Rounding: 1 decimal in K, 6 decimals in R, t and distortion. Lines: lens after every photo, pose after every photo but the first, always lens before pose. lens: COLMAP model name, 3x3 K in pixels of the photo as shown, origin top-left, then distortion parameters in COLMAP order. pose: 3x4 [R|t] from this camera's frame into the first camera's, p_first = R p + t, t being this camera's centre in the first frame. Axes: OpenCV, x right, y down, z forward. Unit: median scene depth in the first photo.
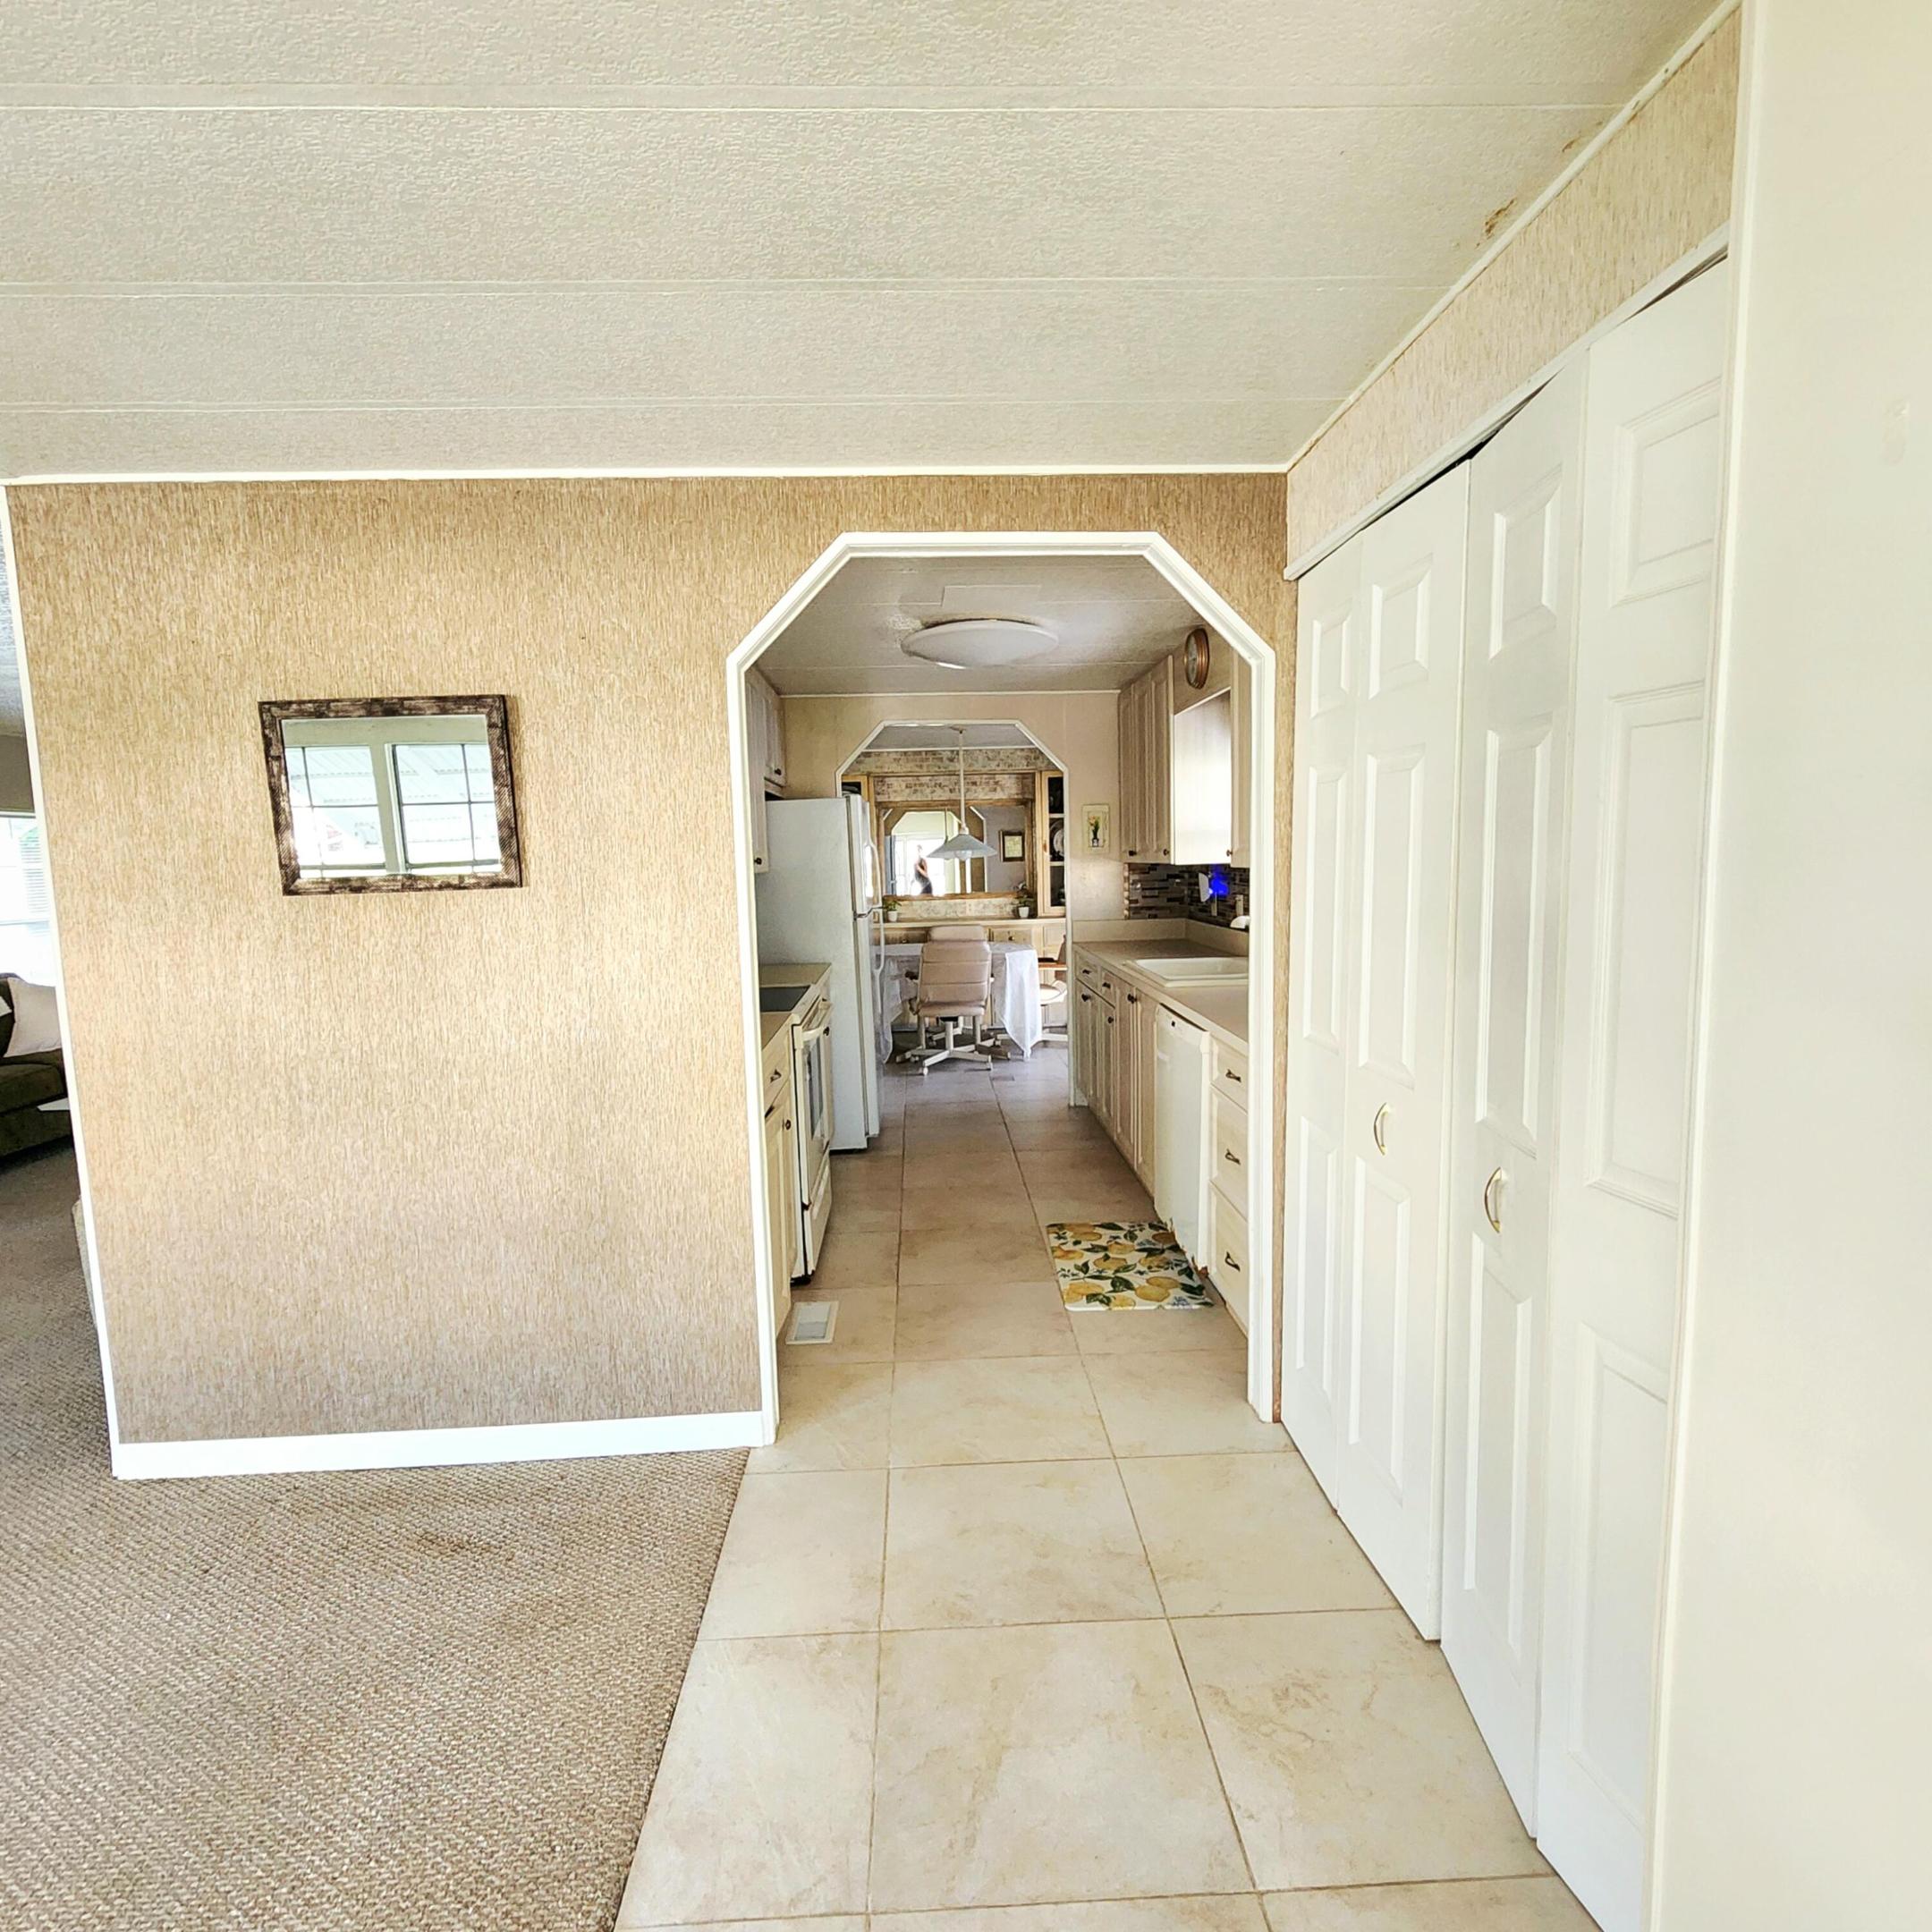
lens RADIAL K [[1075.7, 0, 957.4], [0, 1075.7, 971.7], [0, 0, 1]] dist [-0.002778, 0.000497]
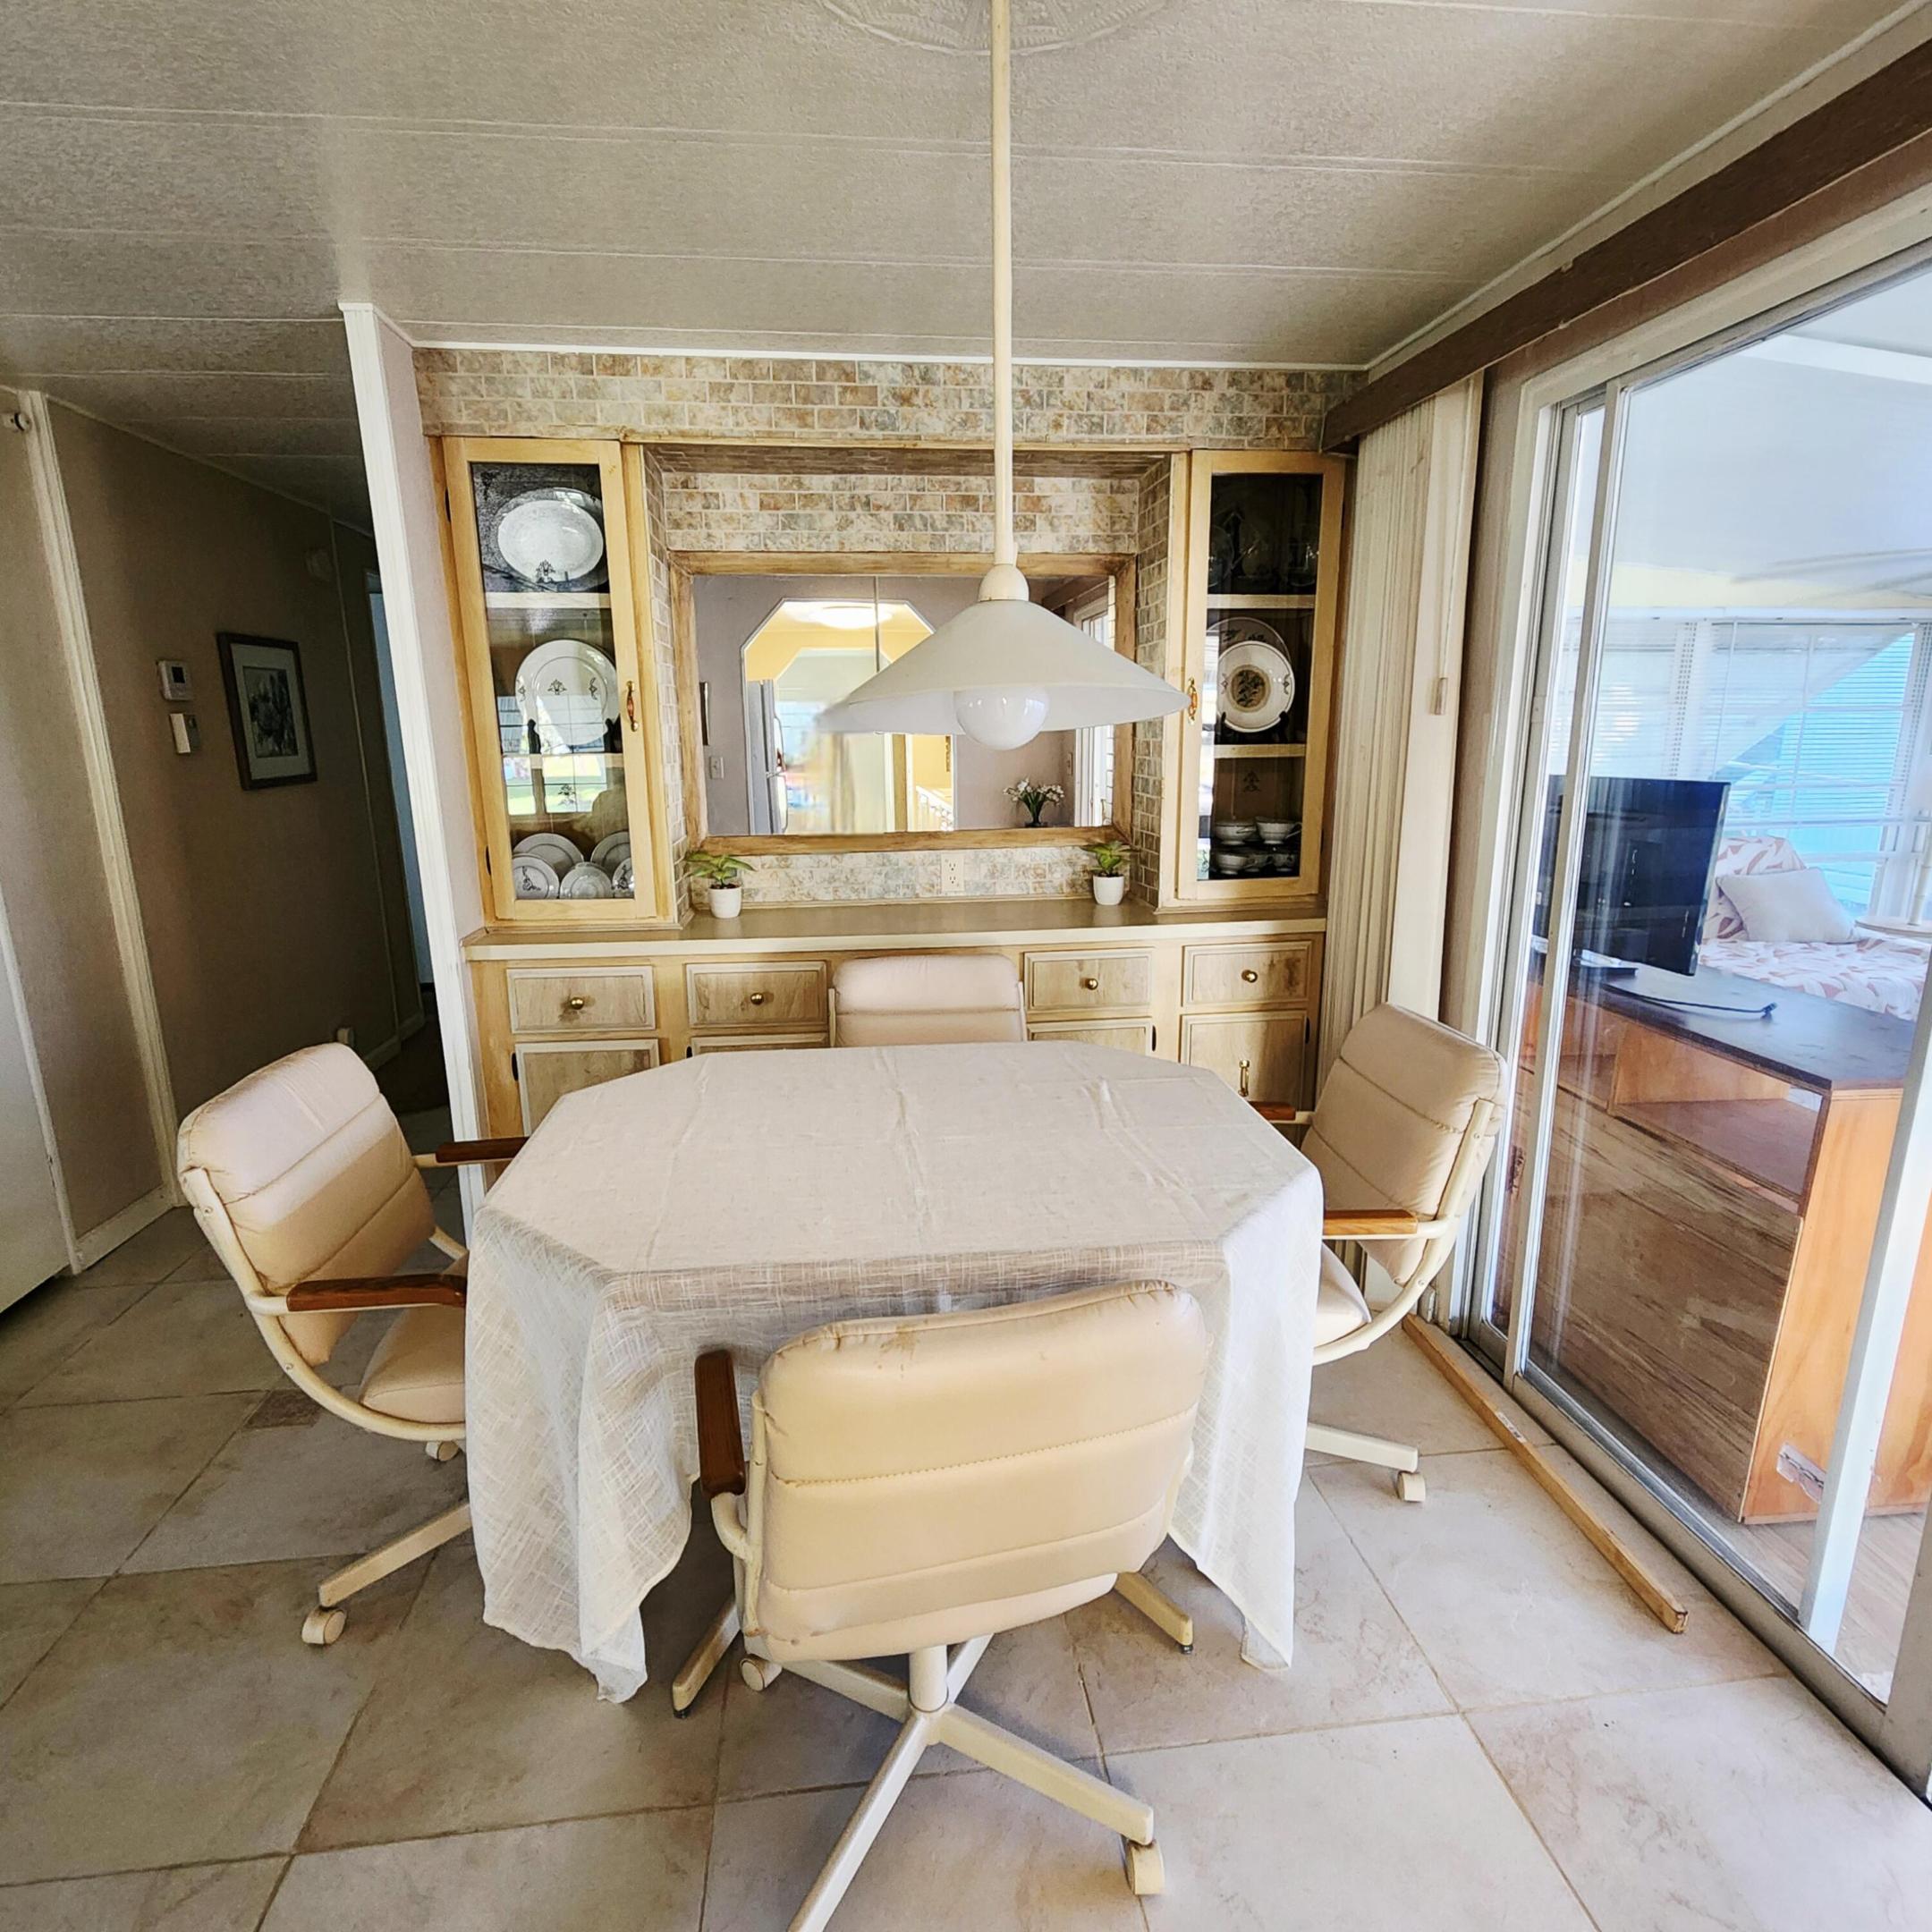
lens RADIAL K [[1078.3, 0, 966.0], [0, 1078.3, 966.0], [0, 0, 1]] dist [0.003222, 0.000037]
pose [[0.996864, -0.004840, 0.078983, -0.012865], [-0.004068, 0.993673, 0.112238, -0.071816], [-0.079027, -0.112207, 0.990537, 0.670916]]
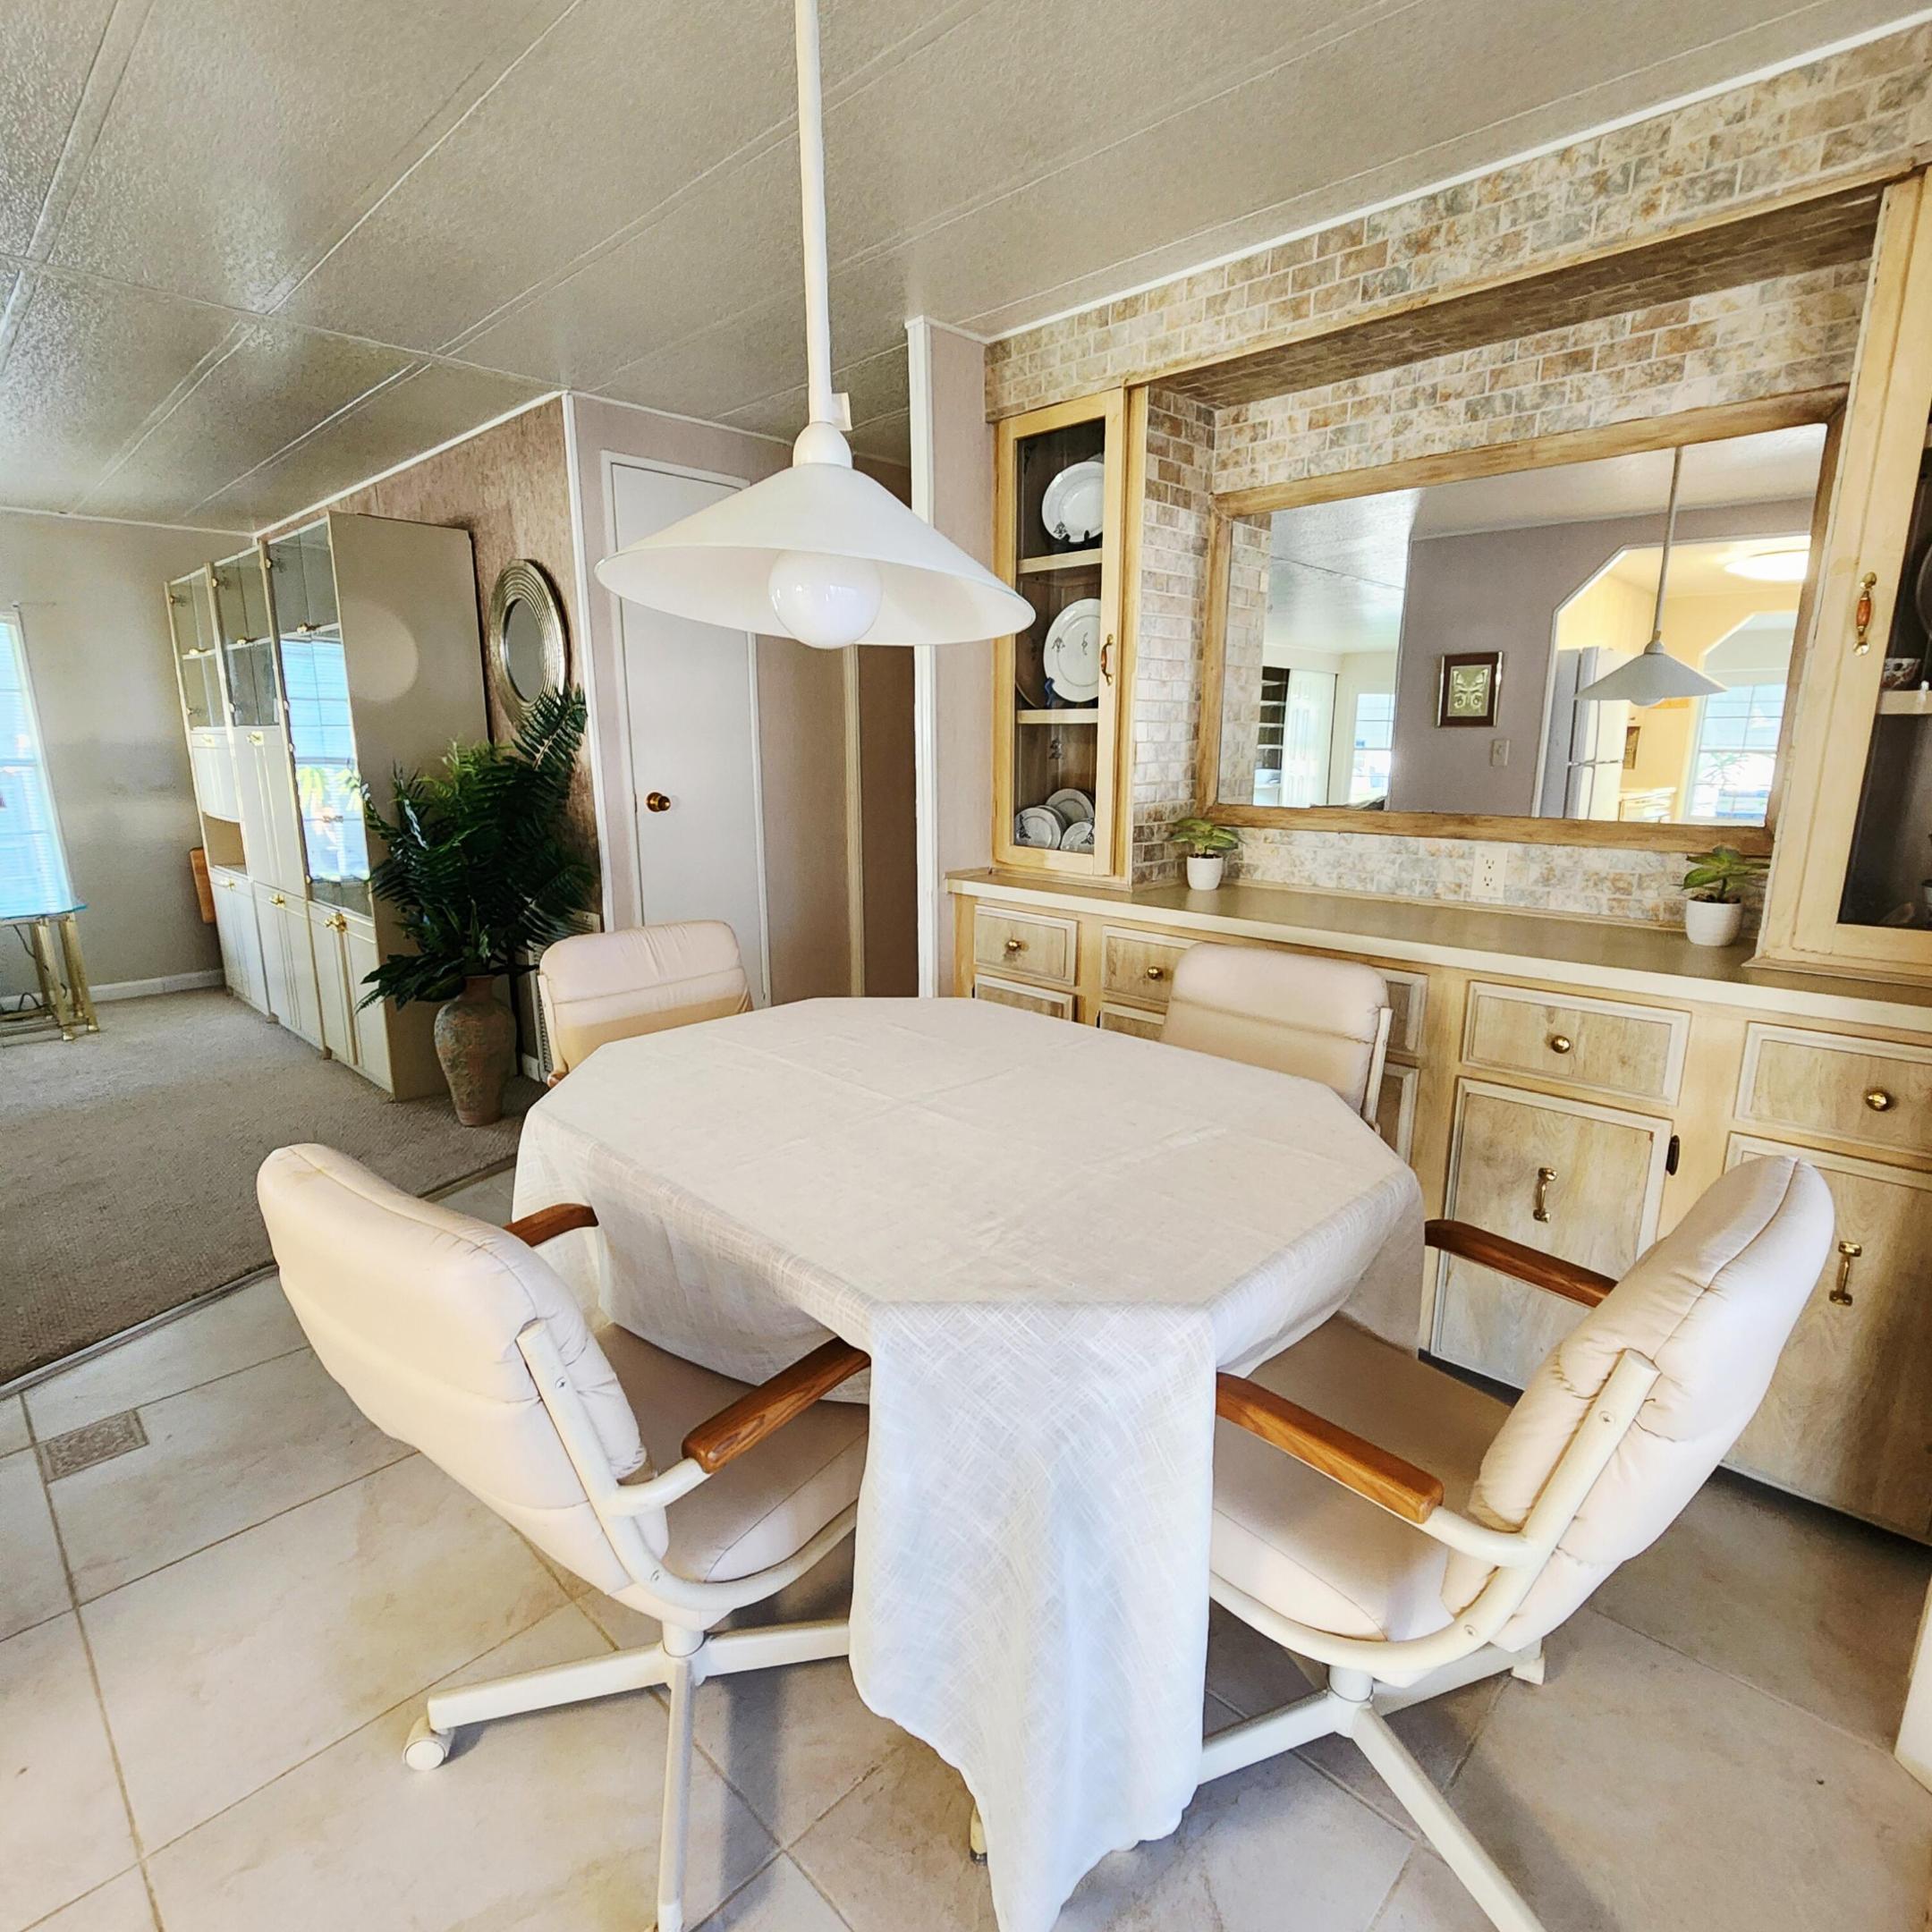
lens RADIAL K [[1075.7, 0, 957.4], [0, 1075.7, 971.7], [0, 0, 1]] dist [-0.002778, 0.000497]
pose [[0.680317, 0.179415, -0.710619, 0.118233], [-0.091886, 0.982804, 0.160167, -0.068678], [0.727135, -0.043669, 0.685104, 0.748663]]
